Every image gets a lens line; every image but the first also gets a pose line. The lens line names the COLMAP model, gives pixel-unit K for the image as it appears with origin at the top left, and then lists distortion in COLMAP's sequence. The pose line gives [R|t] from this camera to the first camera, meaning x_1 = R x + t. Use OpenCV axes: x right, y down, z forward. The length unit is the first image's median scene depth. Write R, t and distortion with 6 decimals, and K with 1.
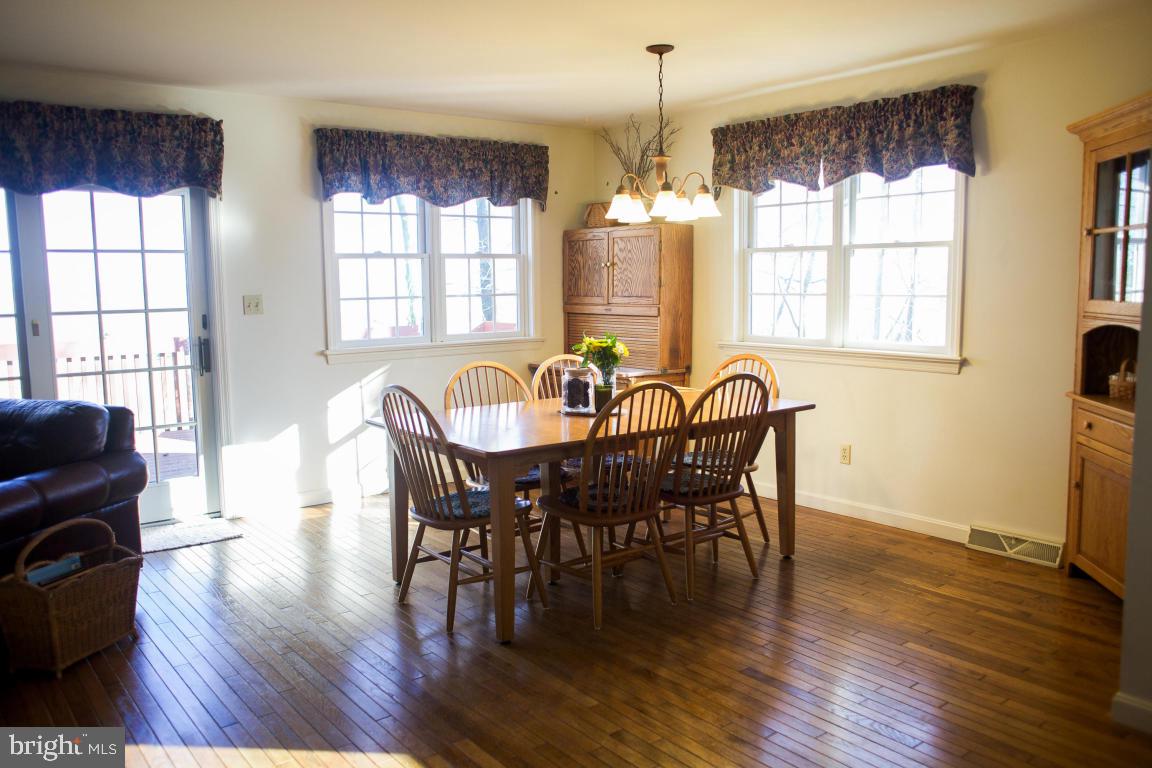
lens RADIAL K [[908.9, 0, 580.9], [0, 908.9, 384.5], [0, 0, 1]] dist [-0.049157, 0.039518]
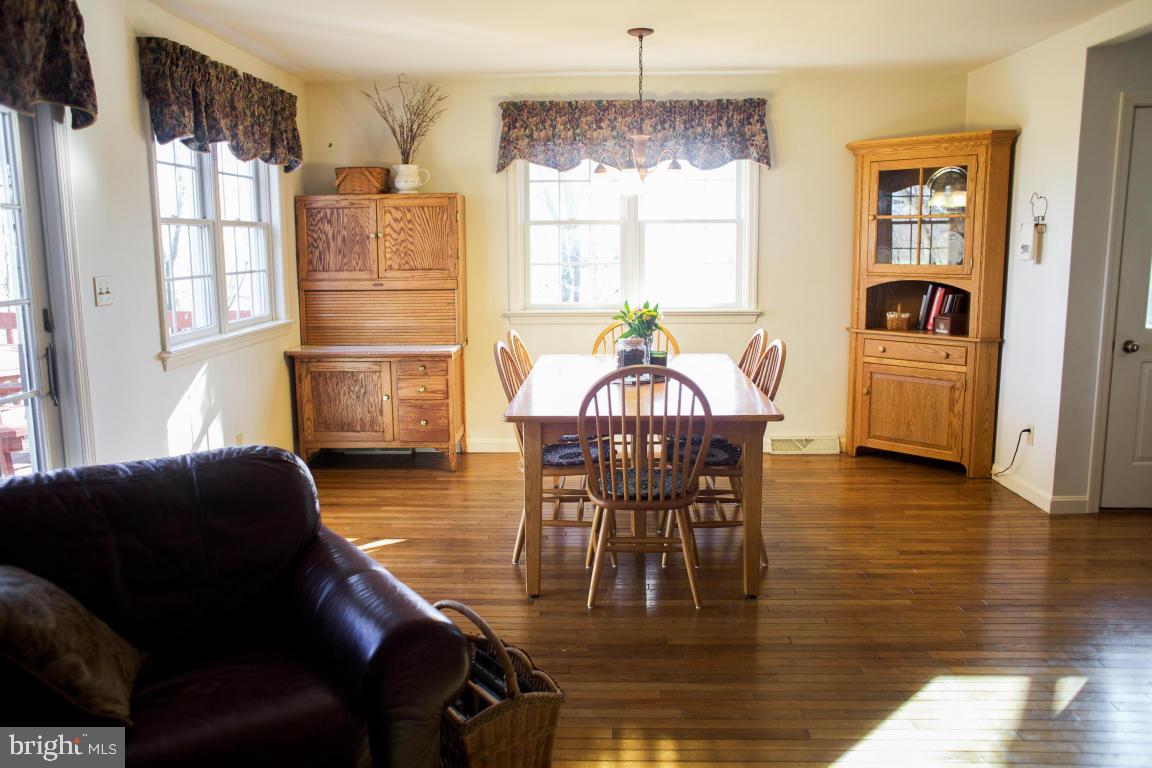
lens RADIAL K [[908.9, 0, 582.7], [0, 908.9, 382.4], [0, 0, 1]] dist [-0.049157, 0.039518]
pose [[0.641305, -0.112342, 0.759017, -0.602880], [0.091453, 0.993363, 0.069758, -0.033161], [-0.761816, 0.024678, 0.647323, 0.284519]]
